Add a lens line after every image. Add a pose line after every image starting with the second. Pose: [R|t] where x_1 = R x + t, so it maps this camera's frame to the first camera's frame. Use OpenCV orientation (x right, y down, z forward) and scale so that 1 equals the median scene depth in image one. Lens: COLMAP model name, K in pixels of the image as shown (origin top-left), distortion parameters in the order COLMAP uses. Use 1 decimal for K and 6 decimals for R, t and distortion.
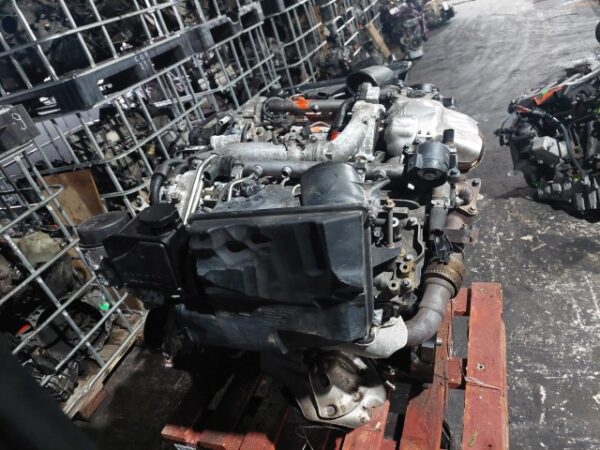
lens RADIAL K [[433.4, 0, 300.0], [0, 433.4, 225.0], [0, 0, 1]] dist [0.024148, -0.005920]
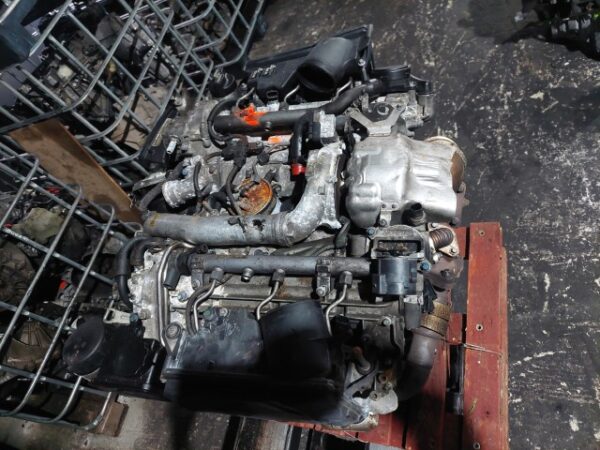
lens RADIAL K [[434.4, 0, 300.0], [0, 434.4, 225.0], [0, 0, 1]] dist [0.016640, -0.001503]
pose [[0.977509, -0.195651, -0.078715, 0.067449], [0.210861, 0.900388, 0.380577, -0.215769], [-0.003586, -0.388616, 0.921393, 0.069981]]
